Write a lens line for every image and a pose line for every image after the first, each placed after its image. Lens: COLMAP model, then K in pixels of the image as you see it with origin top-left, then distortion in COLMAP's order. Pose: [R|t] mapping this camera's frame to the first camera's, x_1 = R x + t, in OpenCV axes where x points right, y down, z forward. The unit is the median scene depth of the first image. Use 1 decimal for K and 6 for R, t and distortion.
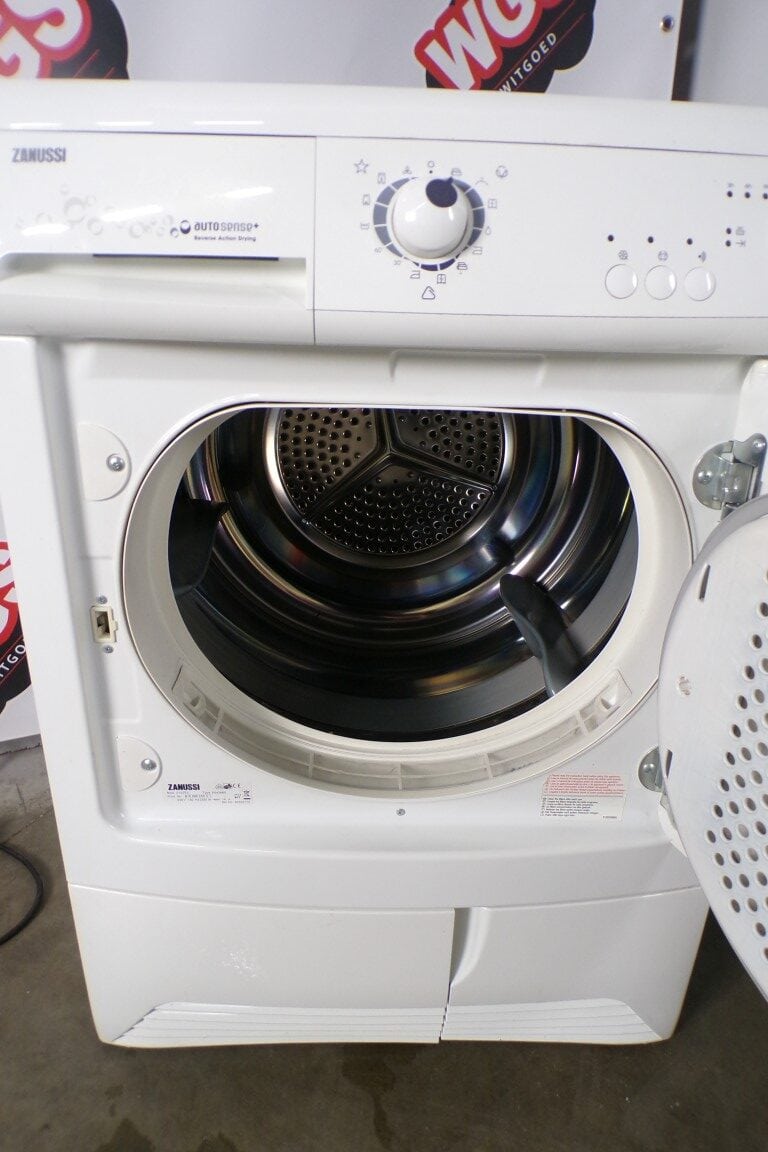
lens RADIAL K [[767.4, 0, 384.0], [0, 767.4, 576.0], [0, 0, 1]] dist [-0.030215, 0.004340]
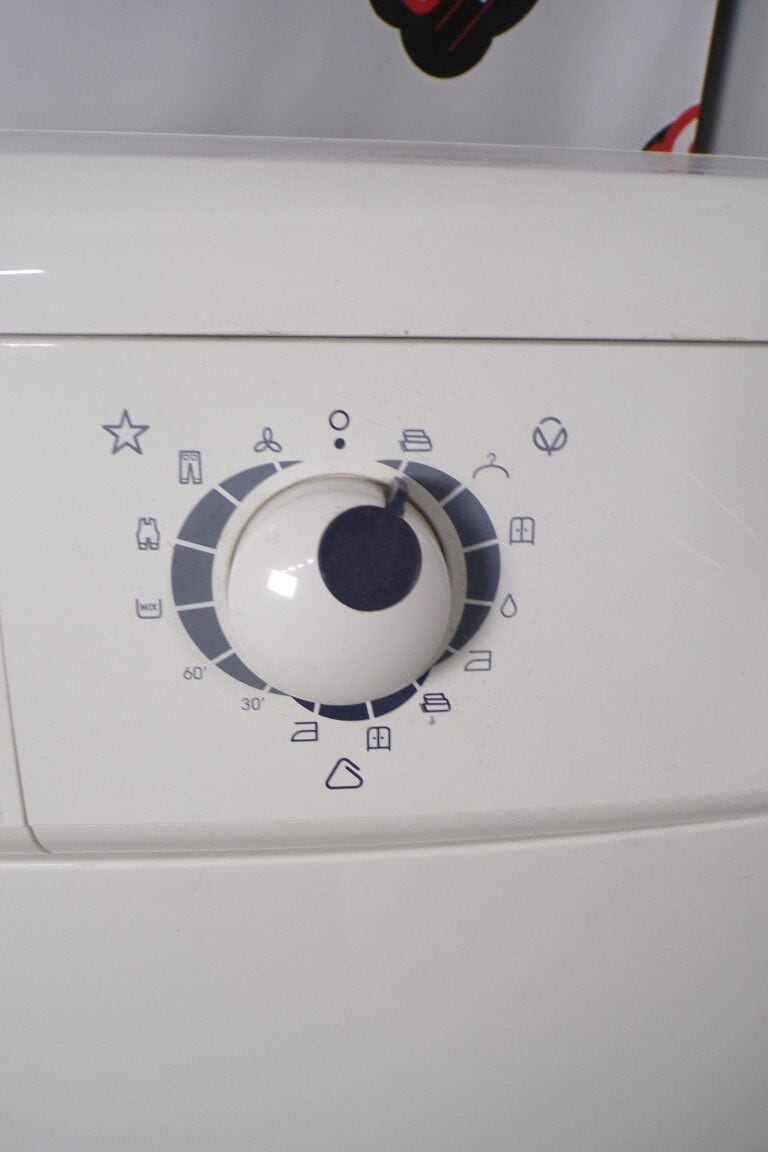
lens RADIAL K [[767.4, 0, 384.0], [0, 767.4, 576.0], [0, 0, 1]] dist [-0.030215, 0.004340]
pose [[0.998448, -0.027732, 0.048306, 0.061471], [0.021459, 0.991817, 0.125854, -0.501775], [-0.051401, -0.124622, 0.990872, 0.643735]]
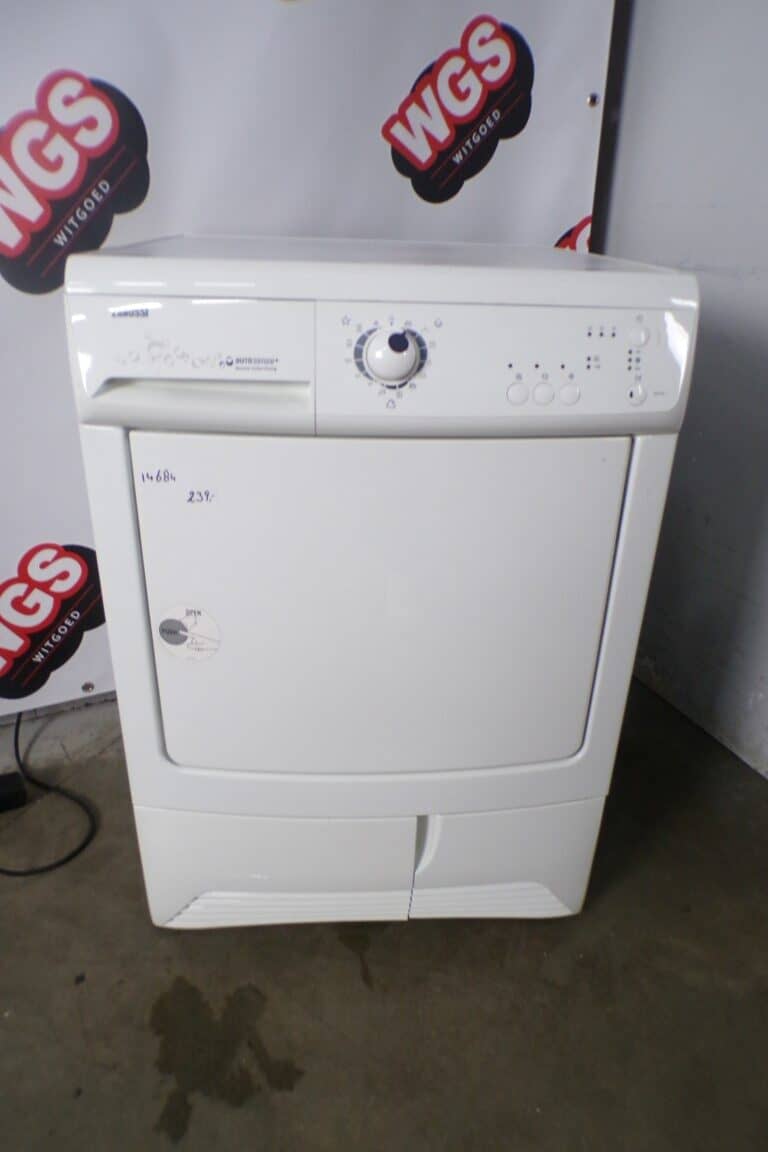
lens RADIAL K [[767.4, 0, 384.0], [0, 767.4, 576.0], [0, 0, 1]] dist [-0.030215, 0.004340]
pose [[0.999400, -0.013120, 0.032055, -0.008870], [0.011525, 0.998711, 0.049437, -0.101889], [-0.032662, -0.049038, 0.998263, -0.532471]]
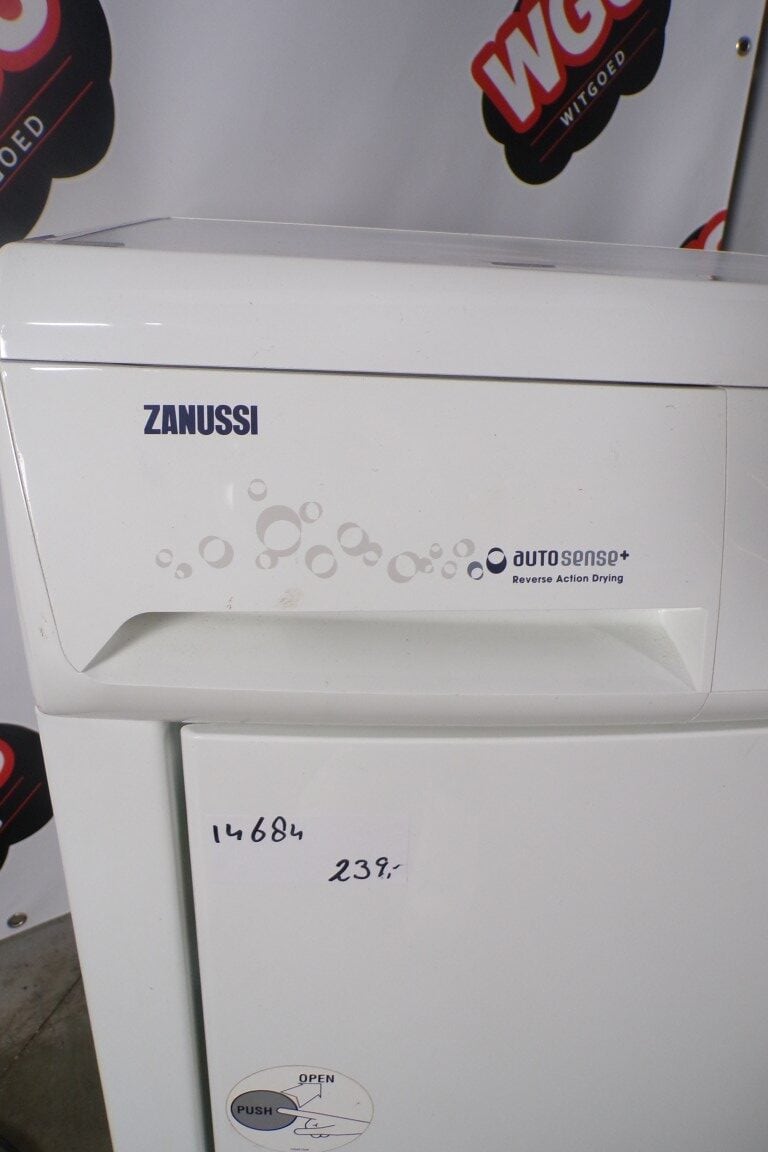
lens RADIAL K [[767.4, 0, 384.0], [0, 767.4, 576.0], [0, 0, 1]] dist [-0.030215, 0.004340]
pose [[0.988224, -0.040005, 0.147689, -0.407381], [0.032822, 0.998171, 0.050760, -0.466439], [-0.149450, -0.045315, 0.987730, 0.476589]]
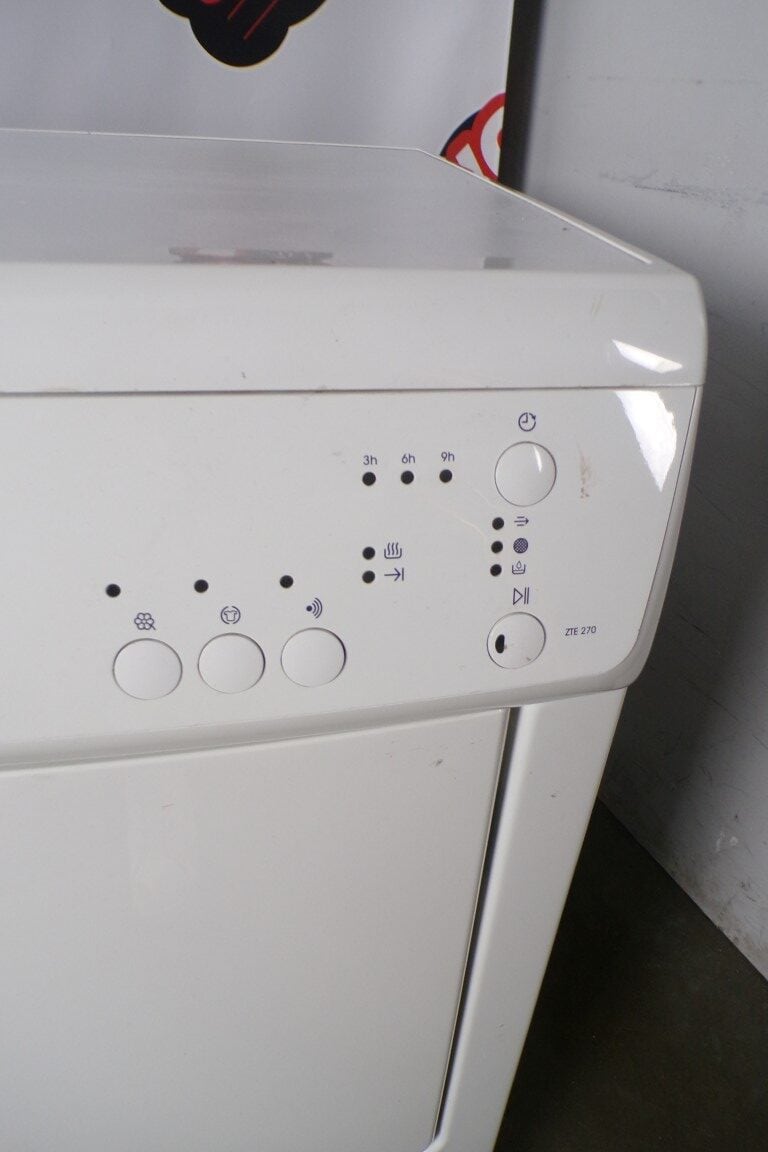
lens RADIAL K [[767.4, 0, 384.0], [0, 767.4, 576.0], [0, 0, 1]] dist [-0.030215, 0.004340]
pose [[0.995104, -0.033143, 0.093109, 0.418732], [0.016445, 0.984488, 0.174677, -0.528564], [-0.097454, -0.172290, 0.980214, 0.509610]]
